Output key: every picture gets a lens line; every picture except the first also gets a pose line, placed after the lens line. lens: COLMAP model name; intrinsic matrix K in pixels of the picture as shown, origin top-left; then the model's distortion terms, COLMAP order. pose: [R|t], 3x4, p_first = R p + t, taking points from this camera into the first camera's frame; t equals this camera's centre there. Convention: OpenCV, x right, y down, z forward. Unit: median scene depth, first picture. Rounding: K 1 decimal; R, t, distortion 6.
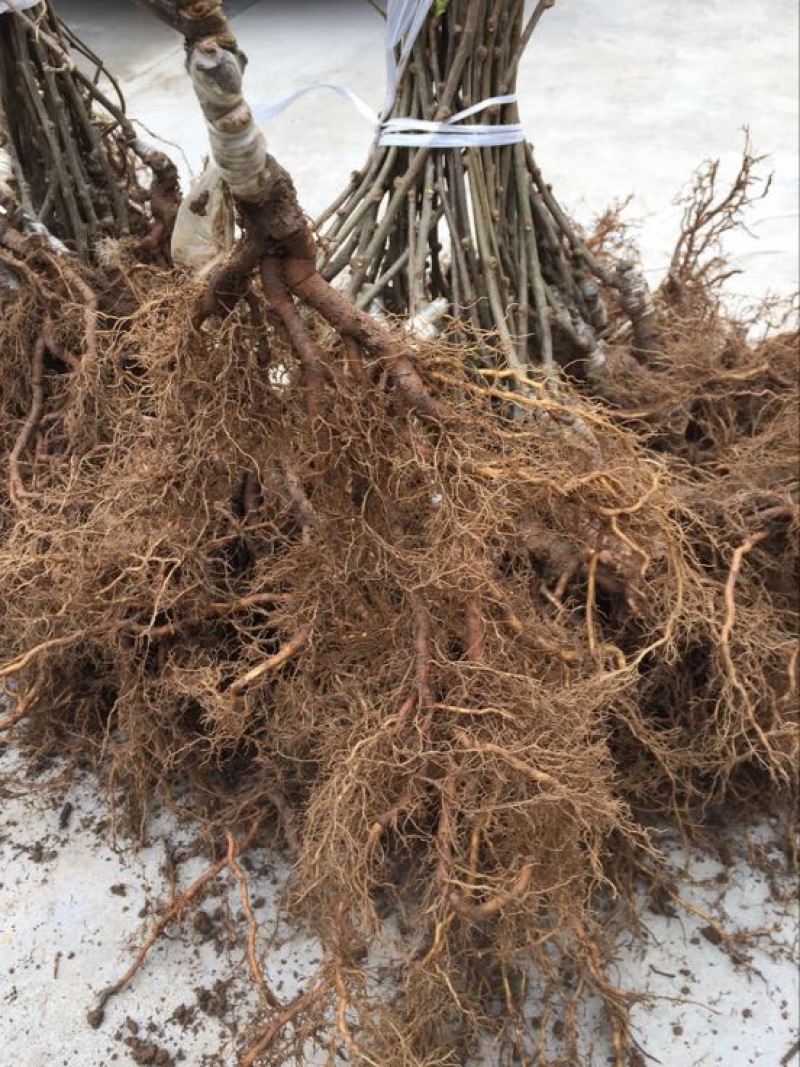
lens RADIAL K [[909.2, 0, 390.6], [0, 909.2, 513.0], [0, 0, 1]] dist [0.050323, -0.087210]
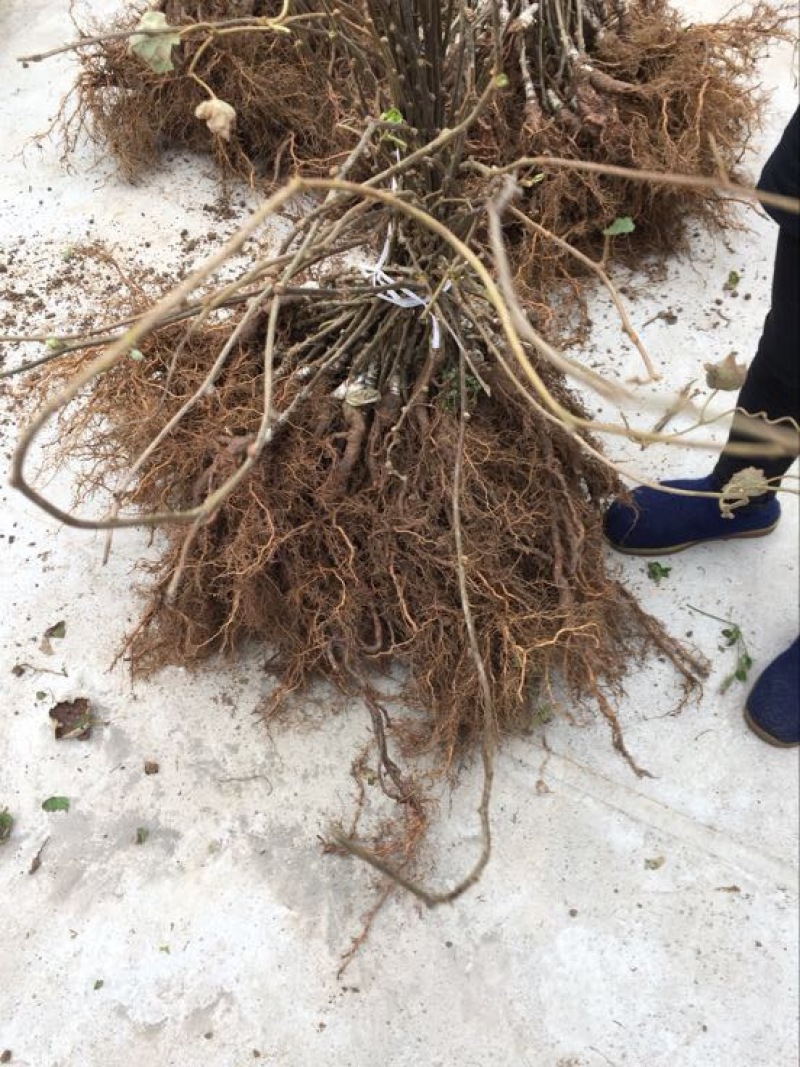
lens RADIAL K [[909.2, 0, 406.3], [0, 909.2, 536.6], [0, 0, 1]] dist [0.050323, -0.087210]
pose [[0.999675, 0.019034, 0.016964, -0.268936], [-0.023333, 0.951195, 0.307709, 0.329938], [-0.010279, -0.308004, 0.951329, -1.550081]]
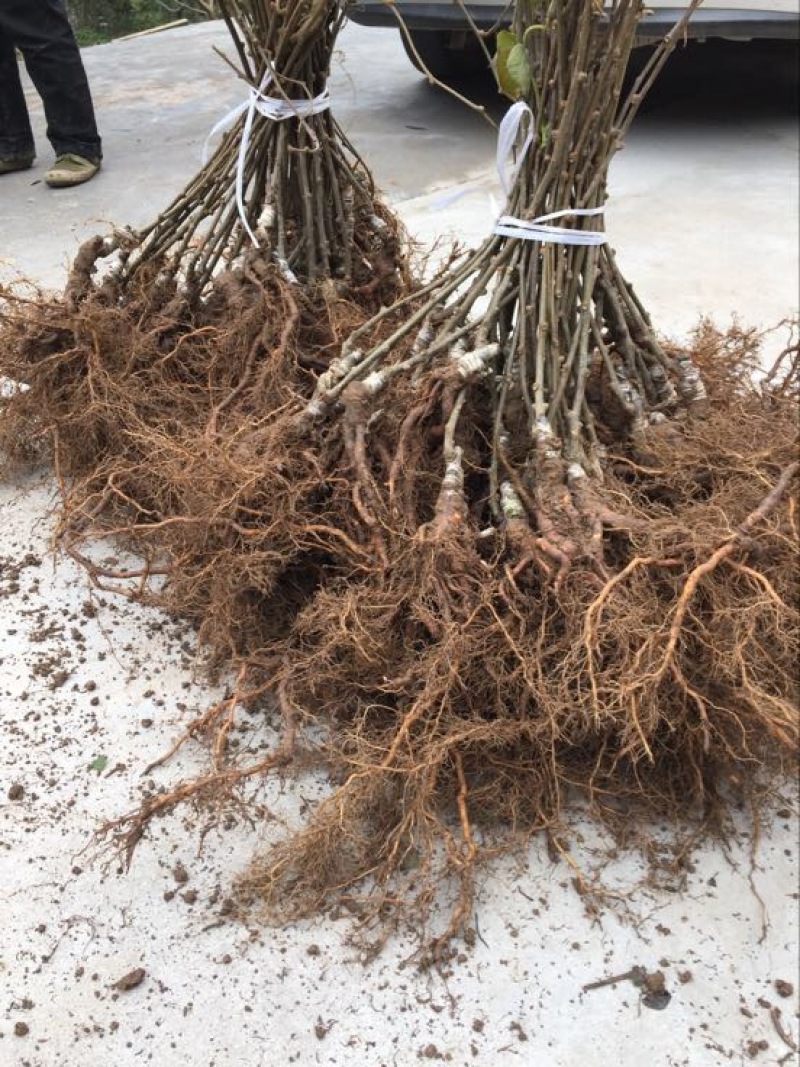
lens RADIAL K [[909.2, 0, 403.3], [0, 909.2, 514.1], [0, 0, 1]] dist [0.050323, -0.087210]
pose [[0.916363, 0.231189, -0.326849, 0.402944], [-0.264572, 0.962434, -0.061008, 0.119467], [0.300466, 0.142381, 0.943105, -0.266150]]
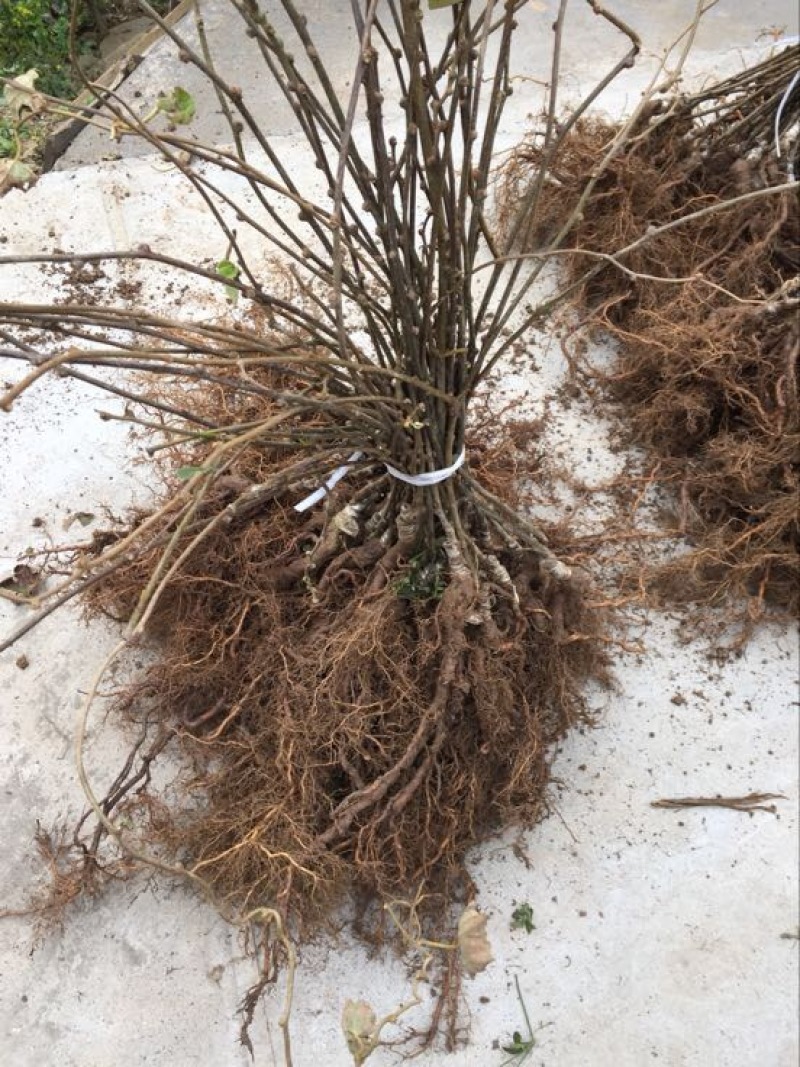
lens RADIAL K [[909.2, 0, 402.7], [0, 909.2, 537.8], [0, 0, 1]] dist [0.050323, -0.087210]
pose [[0.650145, 0.647370, -0.397774, 0.384263], [-0.526827, 0.761318, 0.377953, -0.031136], [0.547508, -0.036166, 0.836019, -1.163853]]
